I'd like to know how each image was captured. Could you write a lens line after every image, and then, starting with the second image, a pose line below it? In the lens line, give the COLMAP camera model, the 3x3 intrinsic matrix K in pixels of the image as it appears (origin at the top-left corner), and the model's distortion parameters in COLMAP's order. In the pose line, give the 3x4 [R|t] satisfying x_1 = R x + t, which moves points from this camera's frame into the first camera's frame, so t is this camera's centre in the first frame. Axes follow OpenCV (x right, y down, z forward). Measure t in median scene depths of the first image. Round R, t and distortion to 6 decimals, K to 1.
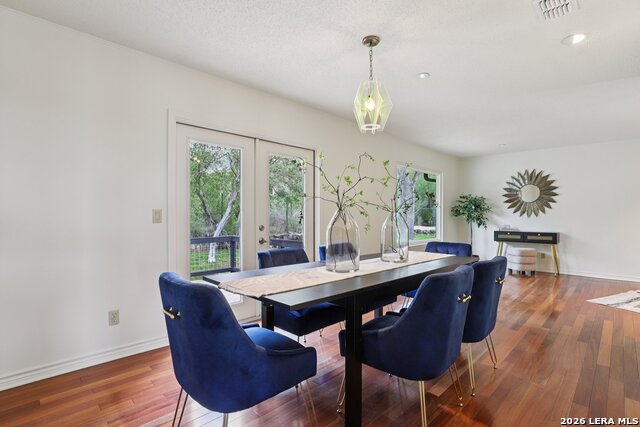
lens RADIAL K [[313.4, 0, 322.0], [0, 313.4, 214.8], [0, 0, 1]] dist [-0.001373, -0.000978]
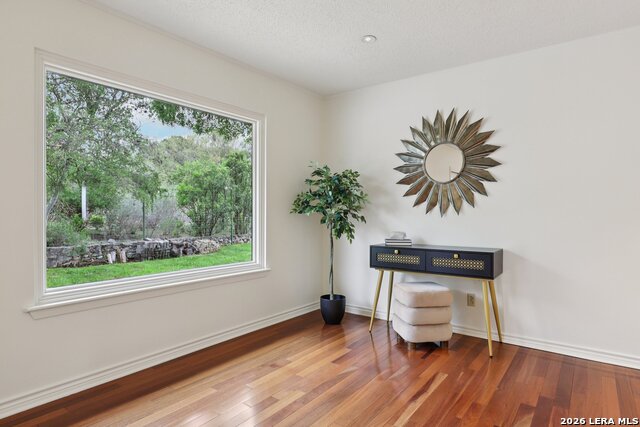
lens RADIAL K [[348.7, 0, 318.4], [0, 348.7, 214.5], [0, 0, 1]] dist [-0.014511, 0.002007]
pose [[0.995804, -0.001050, 0.091508, 0.439837], [0.001045, 0.999999, 0.000099, 0.007024], [-0.091508, -0.000003, 0.995804, 0.518735]]
